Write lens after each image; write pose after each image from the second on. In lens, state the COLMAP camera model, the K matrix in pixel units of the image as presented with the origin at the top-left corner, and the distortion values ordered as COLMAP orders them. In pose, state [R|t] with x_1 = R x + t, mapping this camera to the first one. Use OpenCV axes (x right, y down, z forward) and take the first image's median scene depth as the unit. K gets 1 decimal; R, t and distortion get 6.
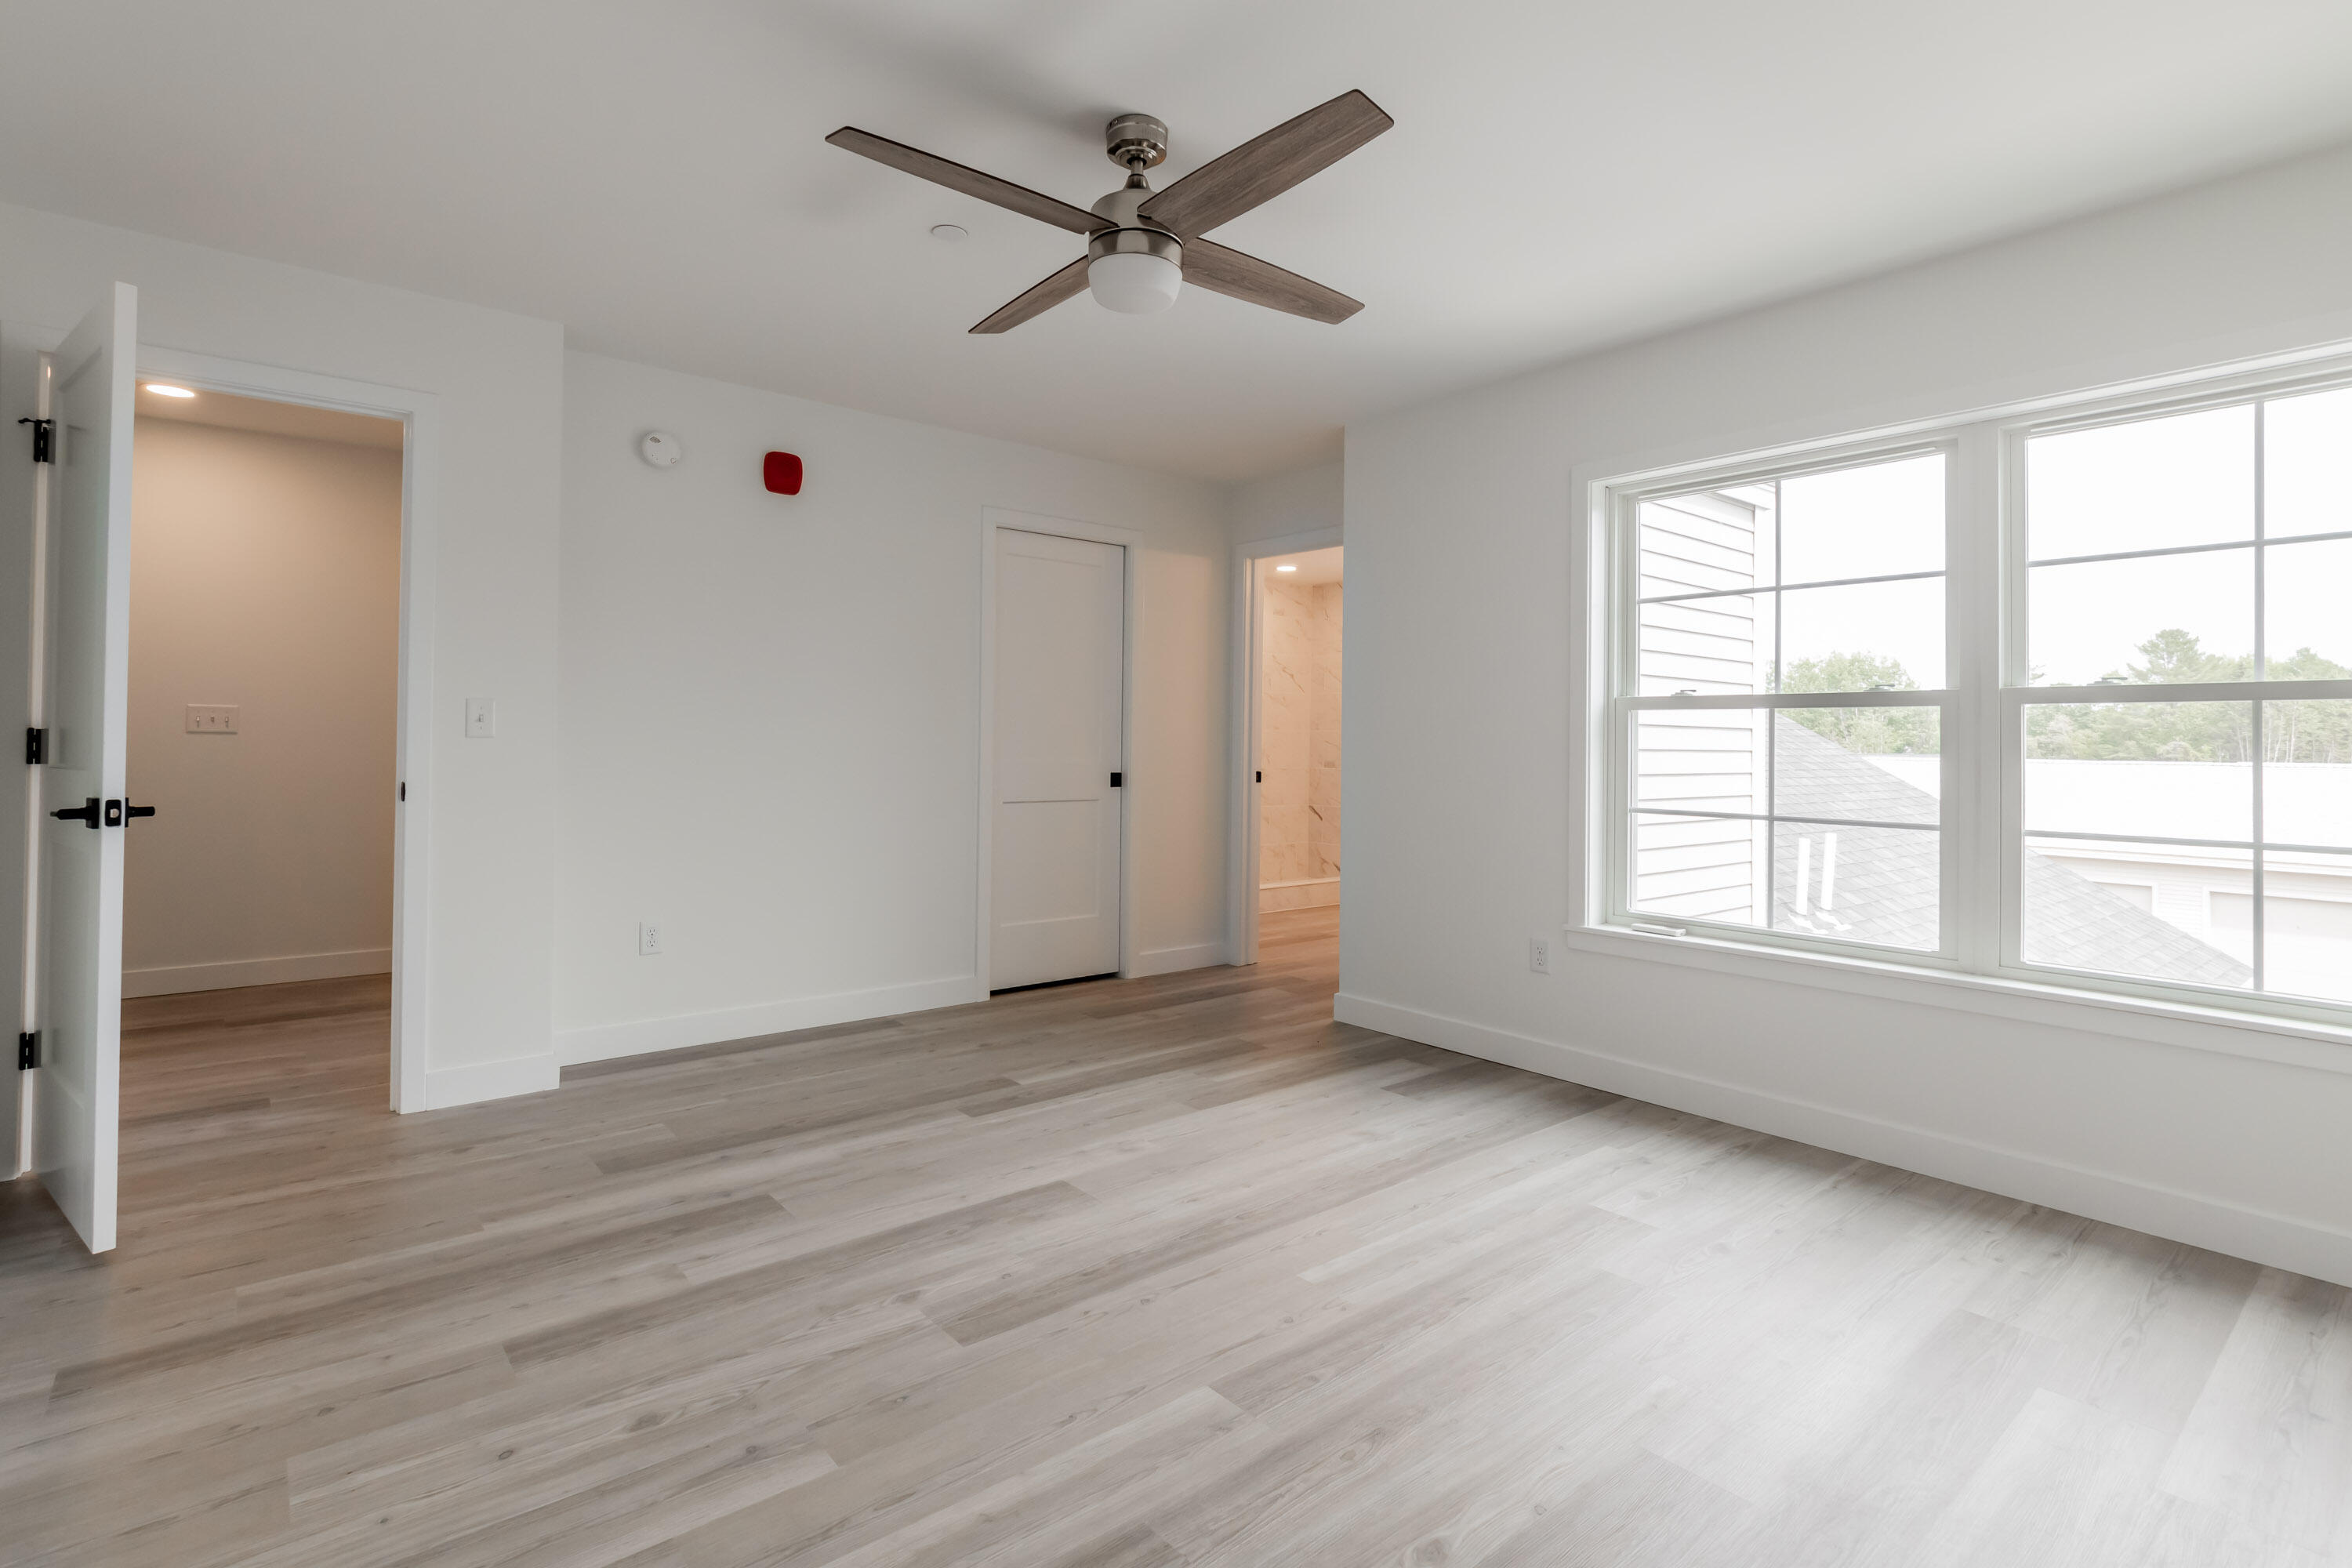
lens RADIAL K [[1104.0, 0, 1189.5], [0, 1104.0, 742.0], [0, 0, 1]] dist [-0.001558, -0.001633]
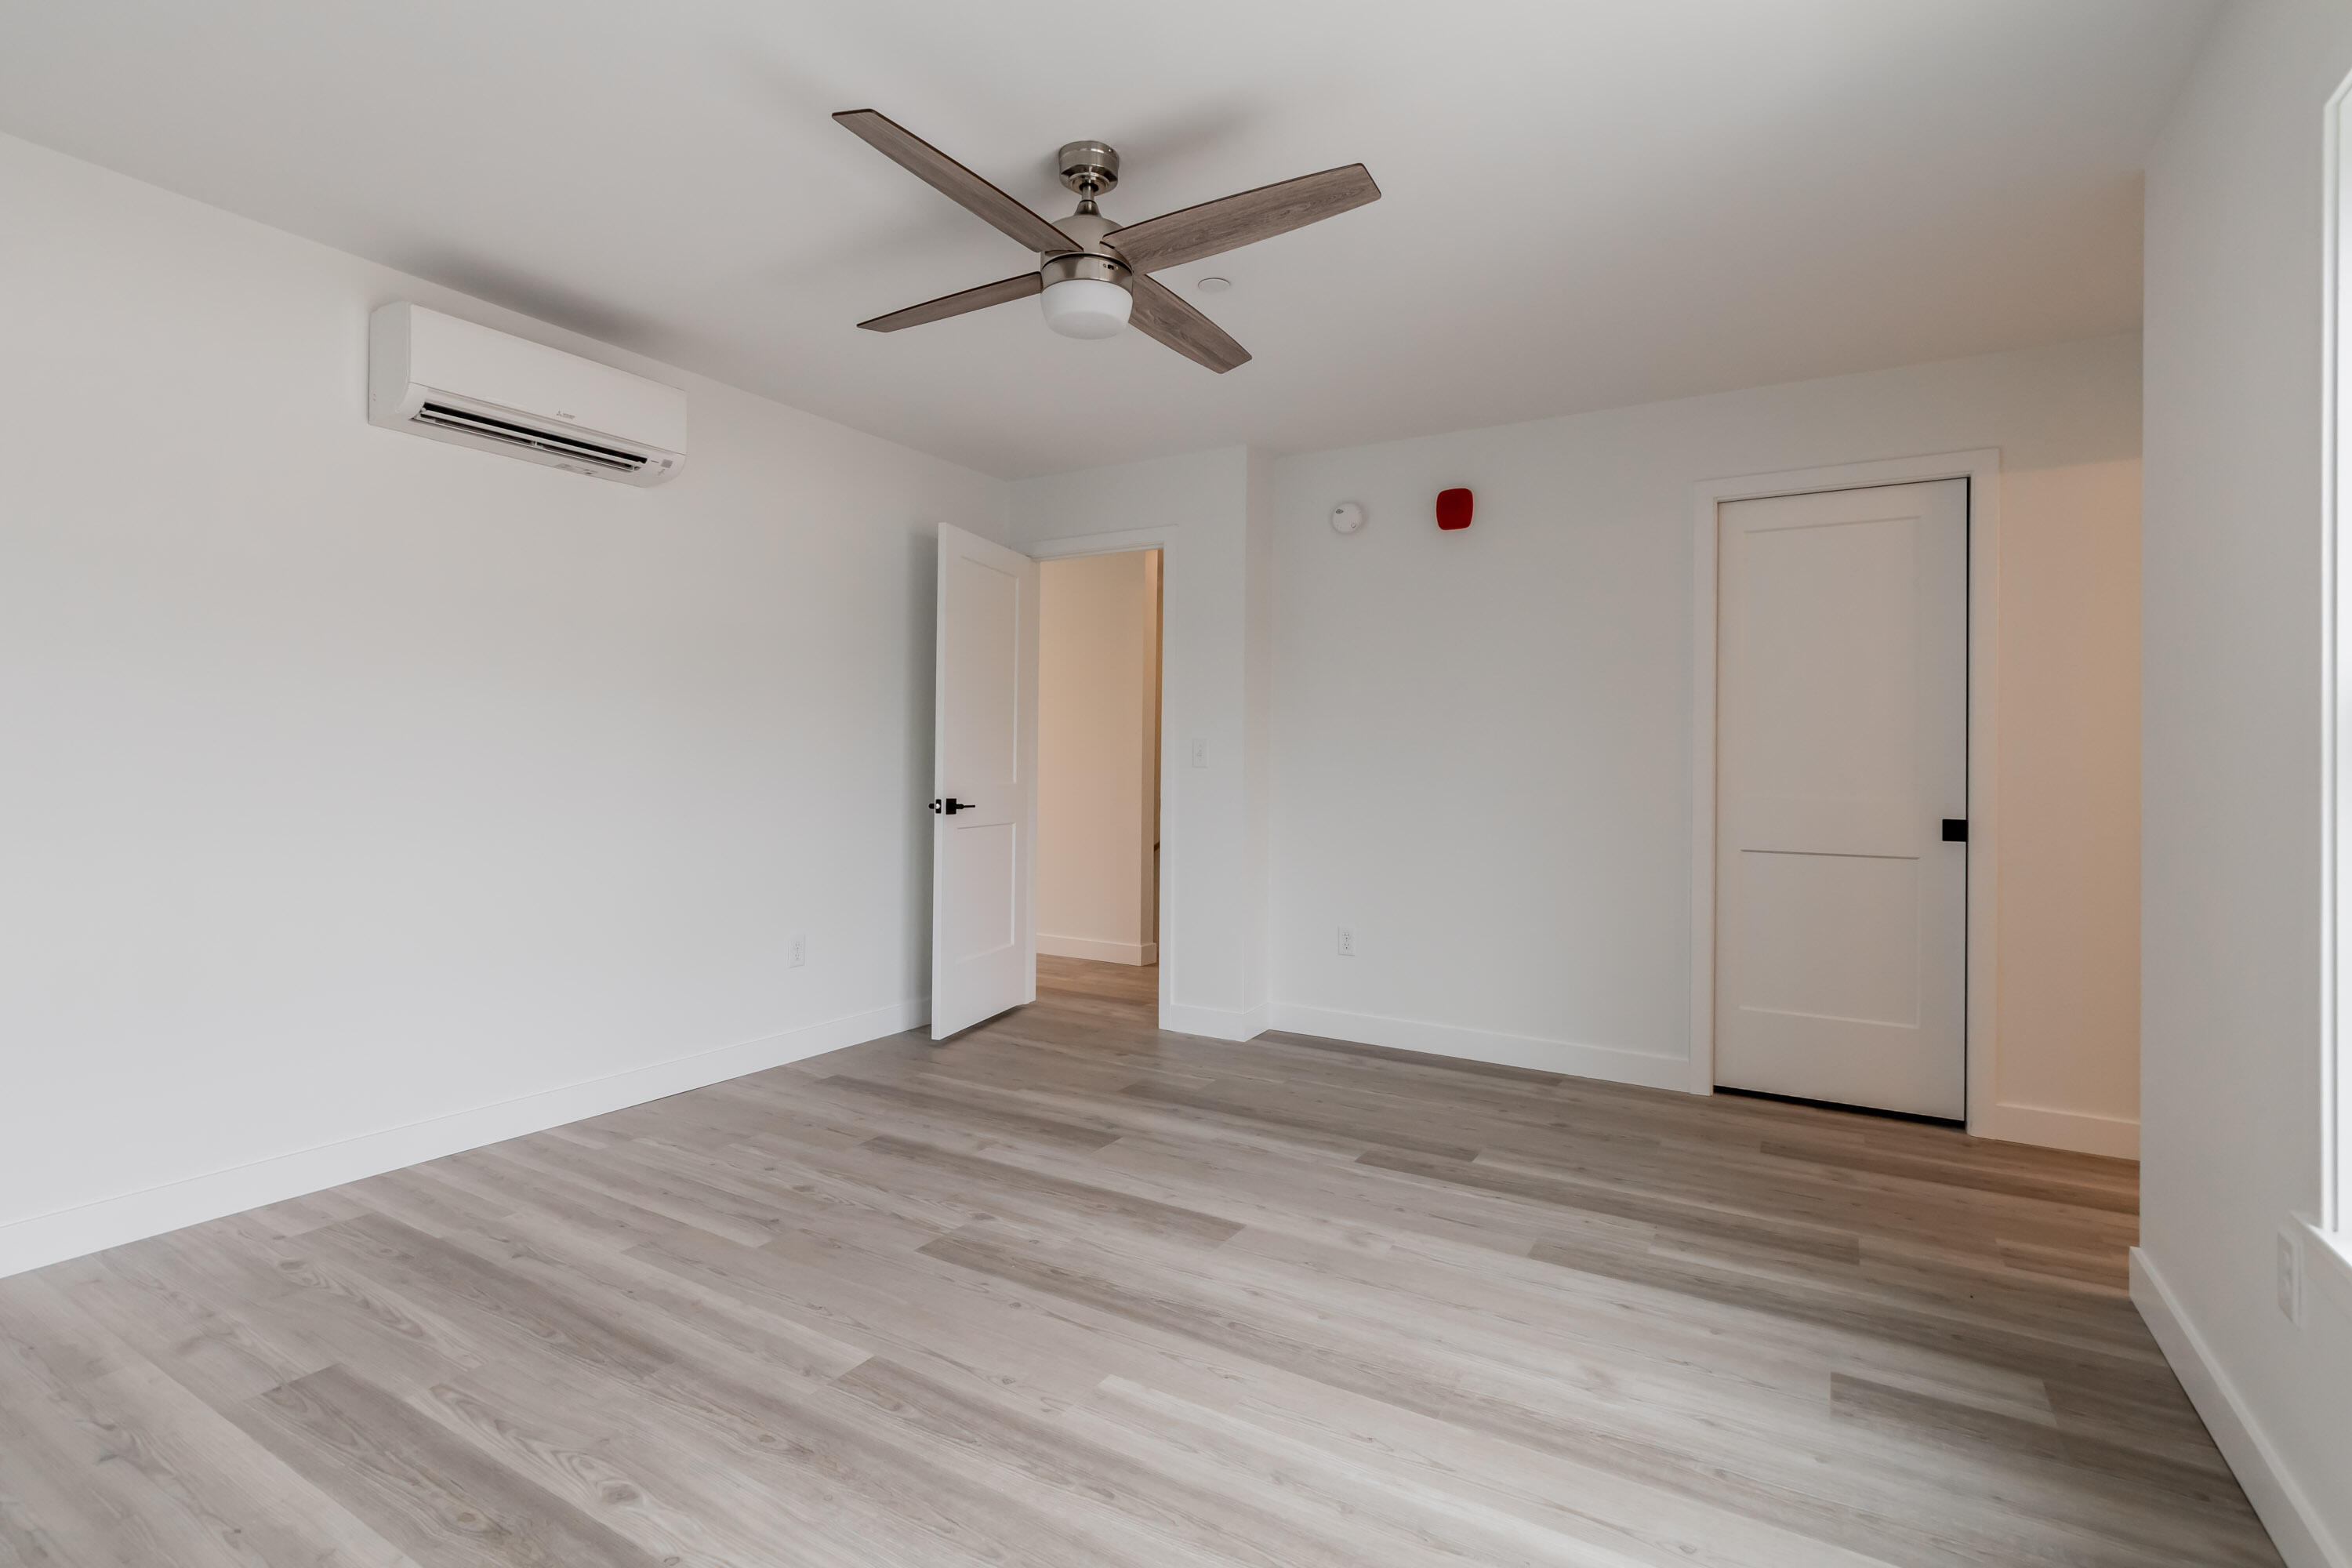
lens RADIAL K [[1128.5, 0, 1184.6], [0, 1128.5, 774.2], [0, 0, 1]] dist [-0.002681, -0.002528]
pose [[0.323336, -0.000174, -0.946284, 0.888907], [-0.006092, 0.999979, -0.002266, 0.009416], [0.946265, 0.006497, 0.323328, 0.707368]]
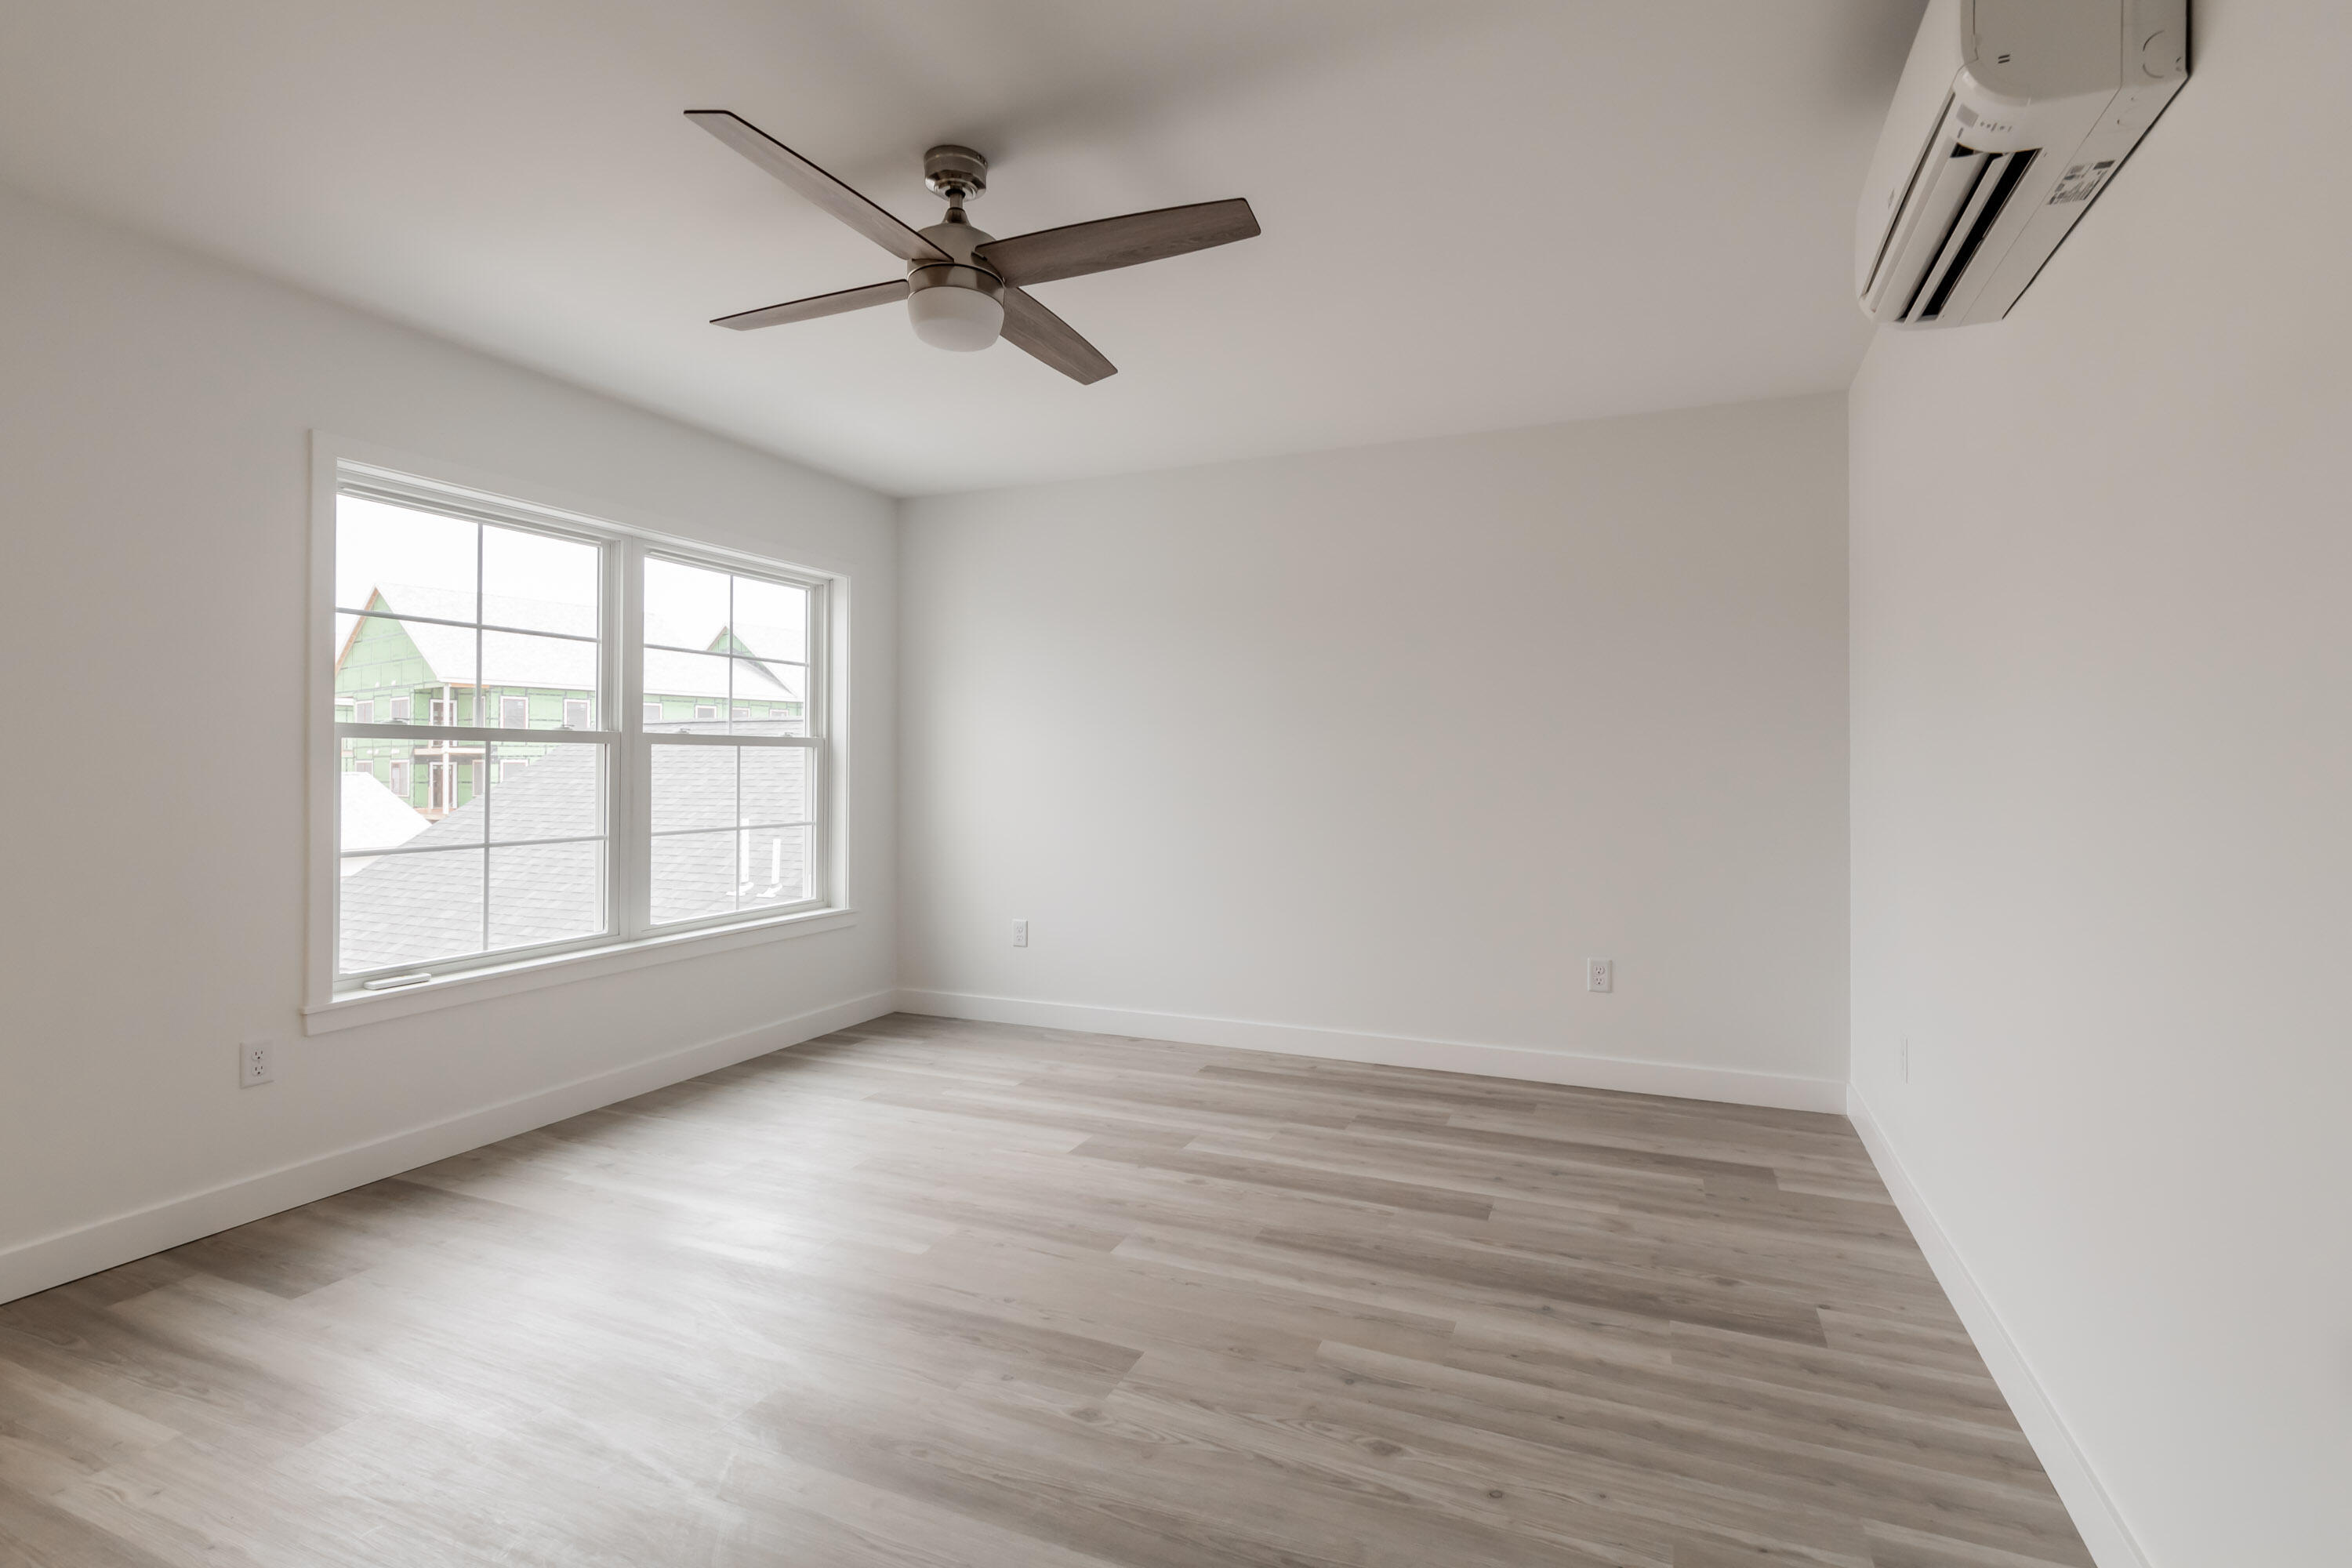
lens RADIAL K [[1112.7, 0, 1176.0], [0, 1112.7, 784.0], [0, 0, 1]] dist [0.001283, -0.000572]
pose [[-0.443740, -0.028971, 0.895687, -0.955593], [-0.006470, 0.999555, 0.029125, -0.033424], [-0.896132, 0.007129, -0.443730, 1.175659]]
